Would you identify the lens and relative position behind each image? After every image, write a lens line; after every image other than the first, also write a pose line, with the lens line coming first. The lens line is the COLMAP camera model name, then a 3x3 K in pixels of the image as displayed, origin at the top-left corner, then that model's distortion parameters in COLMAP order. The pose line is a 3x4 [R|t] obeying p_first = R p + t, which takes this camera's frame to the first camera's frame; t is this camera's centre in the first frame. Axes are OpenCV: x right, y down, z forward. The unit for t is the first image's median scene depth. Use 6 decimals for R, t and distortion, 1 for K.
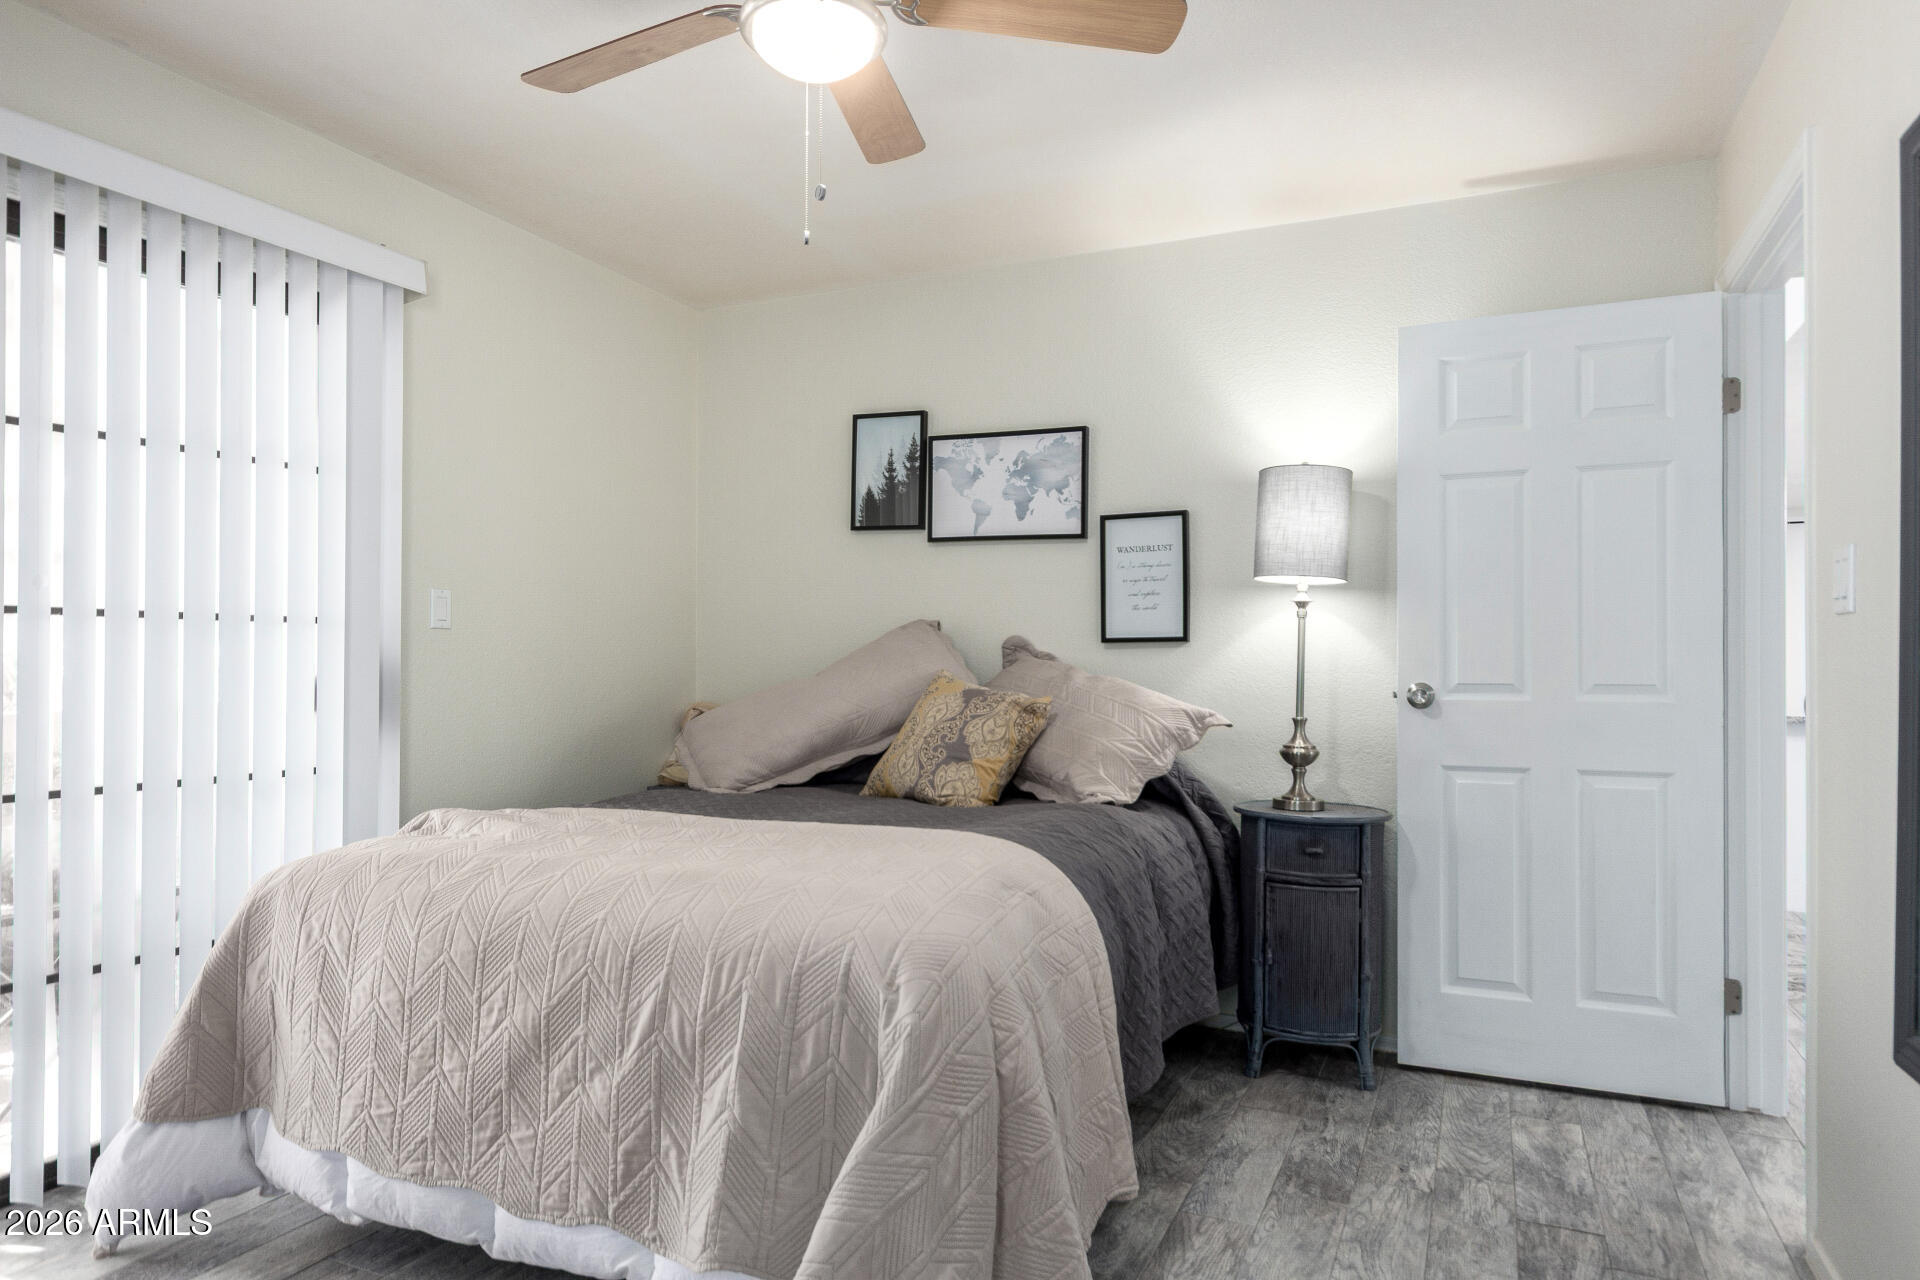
lens RADIAL K [[1155.2, 0, 960.0], [0, 1155.2, 646.0], [0, 0, 1]] dist [0.003923, 0.003003]
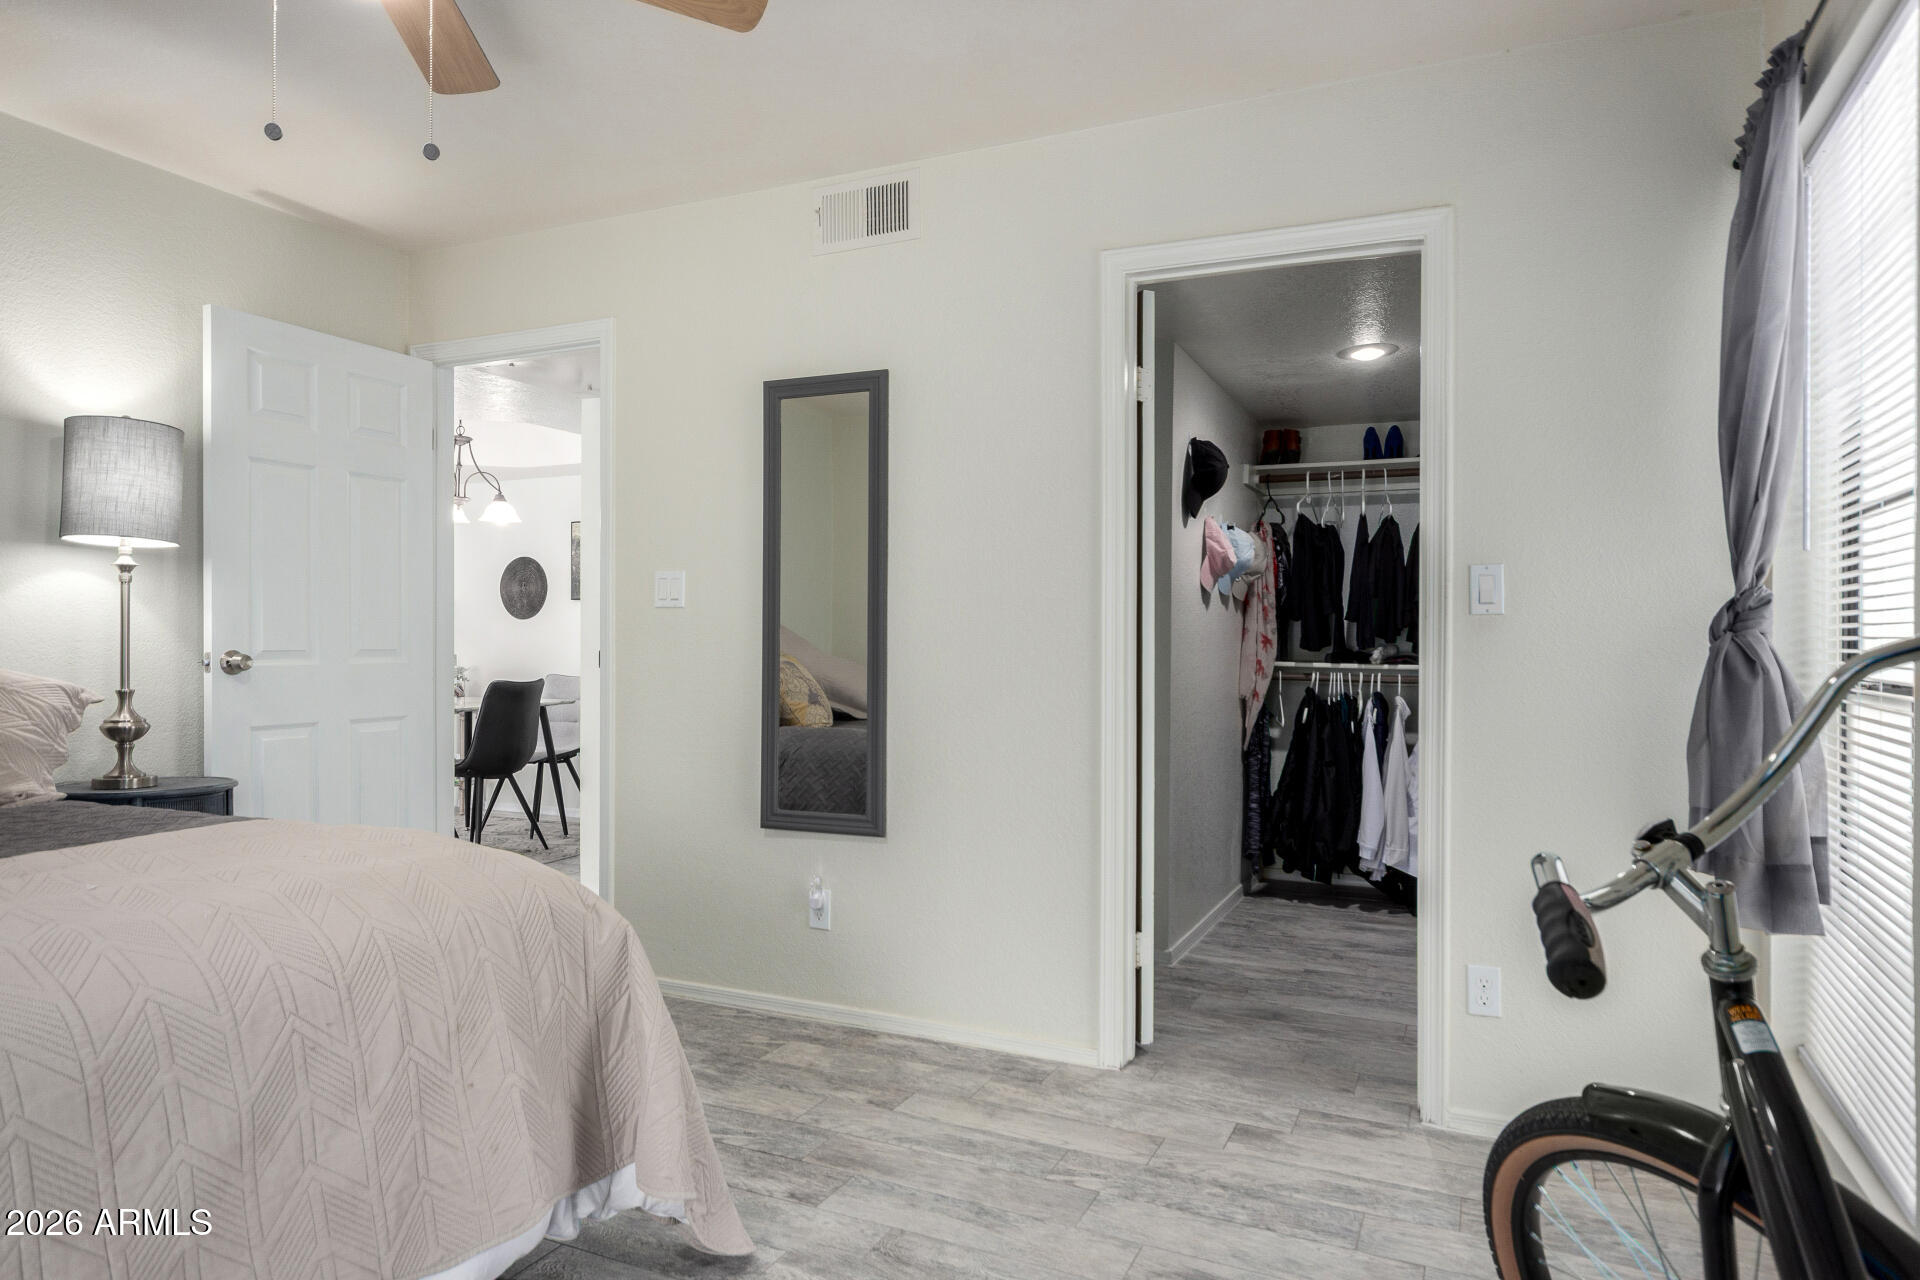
lens RADIAL K [[1155.2, 0, 961.2], [0, 1155.2, 641.5], [0, 0, 1]] dist [0.003923, 0.003003]
pose [[0.004146, -0.005036, 0.999979, -0.650671], [-0.018166, 0.999822, 0.005110, 0.005989], [-0.999826, -0.018187, 0.004054, 0.327277]]
